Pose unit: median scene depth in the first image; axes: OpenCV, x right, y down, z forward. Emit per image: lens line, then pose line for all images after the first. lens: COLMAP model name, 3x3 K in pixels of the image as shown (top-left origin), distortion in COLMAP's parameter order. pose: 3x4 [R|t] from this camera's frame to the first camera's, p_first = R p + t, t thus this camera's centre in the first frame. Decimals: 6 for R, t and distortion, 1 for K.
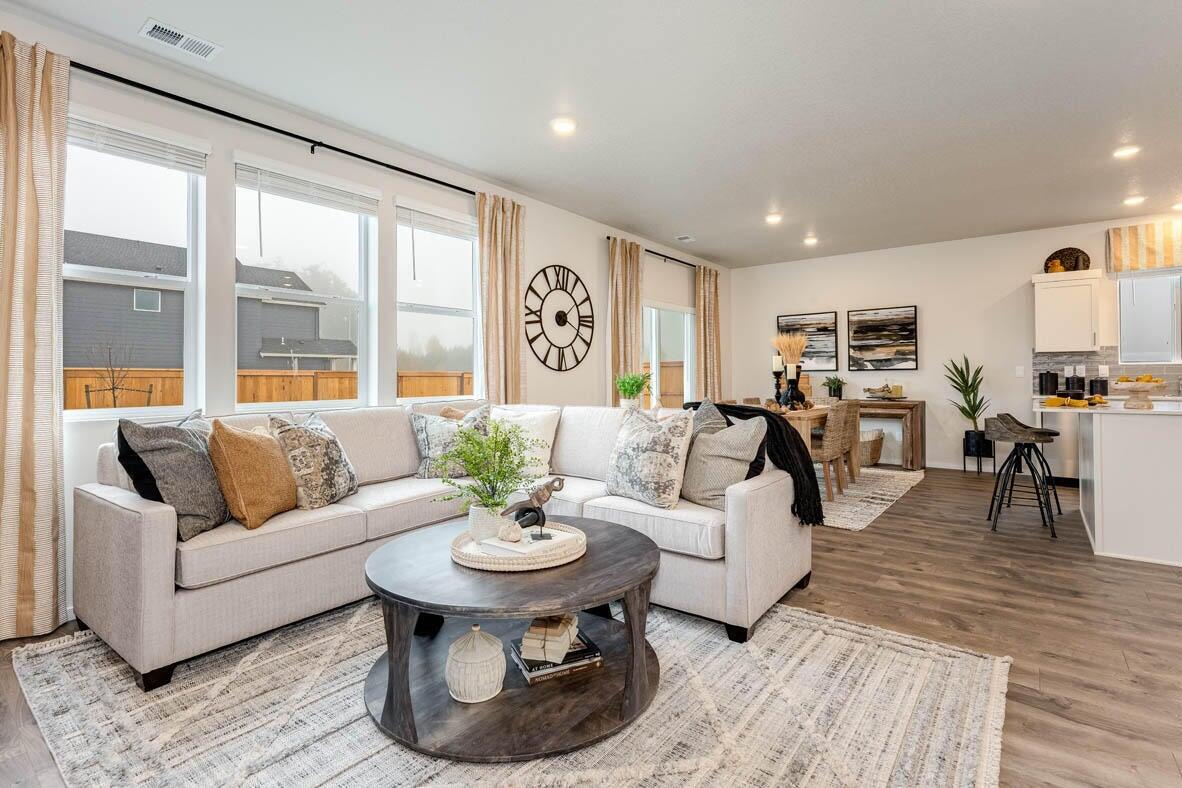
lens RADIAL K [[559.8, 0, 590.0], [0, 559.8, 373.8], [0, 0, 1]] dist [-0.000804, -0.000599]
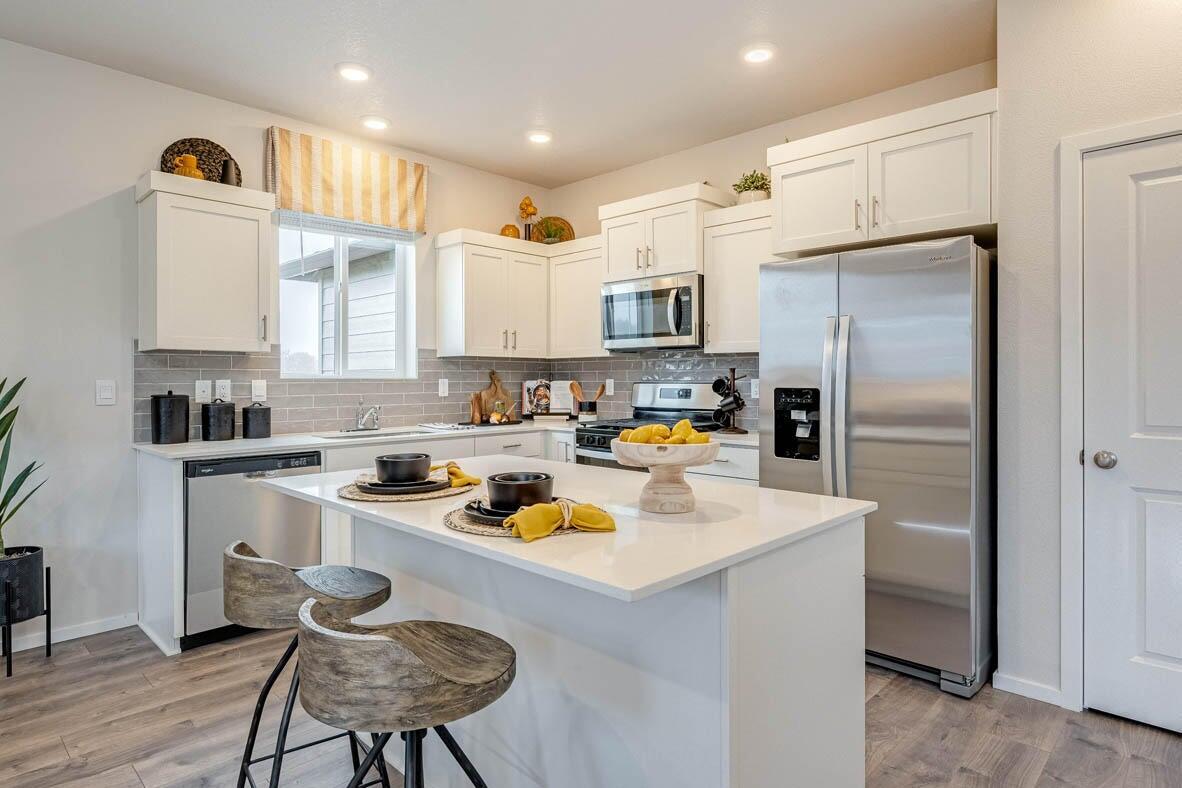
lens RADIAL K [[665.4, 0, 591.4], [0, 665.4, 377.7], [0, 0, 1]] dist [0.002180, 0.000033]
pose [[0.100514, 0.004435, 0.994926, 0.277533], [-0.005406, 0.999978, -0.003912, -0.014236], [-0.994921, -0.004985, 0.100536, 0.539958]]
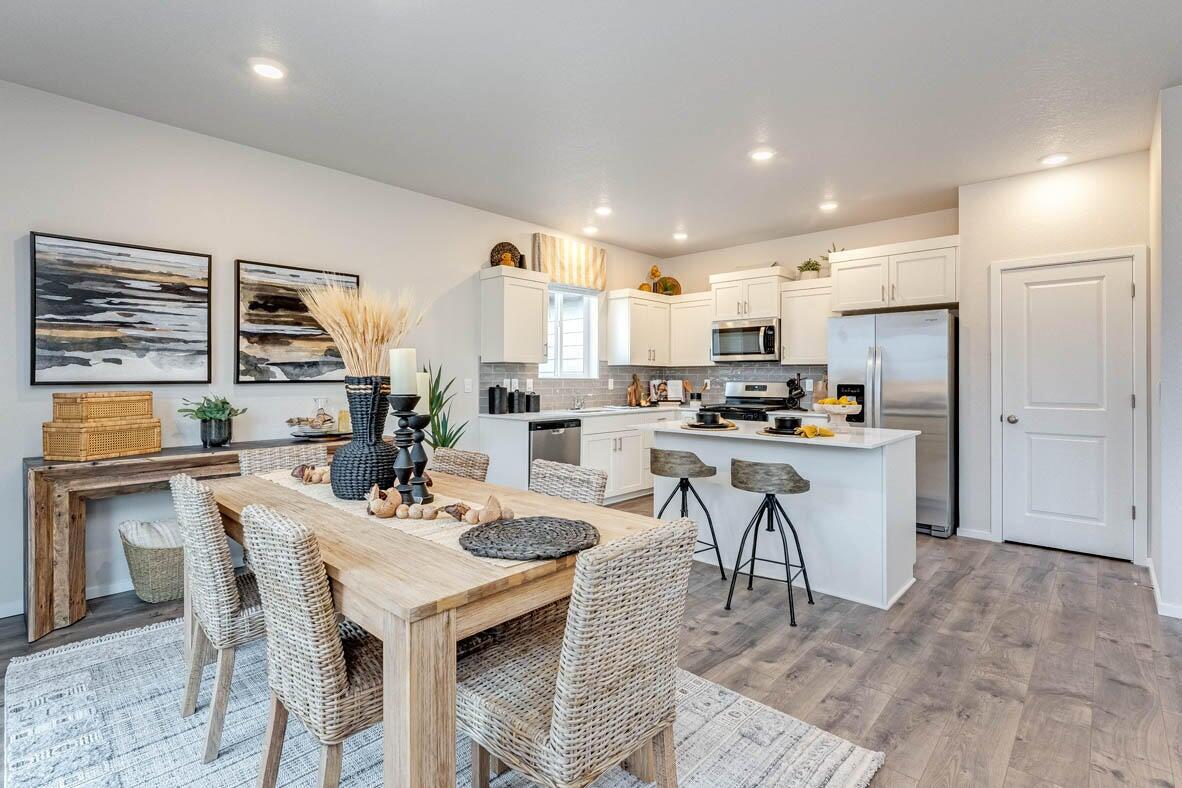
lens RADIAL K [[559.8, 0, 590.0], [0, 559.8, 373.8], [0, 0, 1]] dist [-0.000804, -0.000599]
pose [[0.081673, 0.012805, 0.996577, 0.005496], [-0.009494, 0.999882, -0.012069, -0.011668], [-0.996614, -0.008476, 0.081785, 0.717156]]
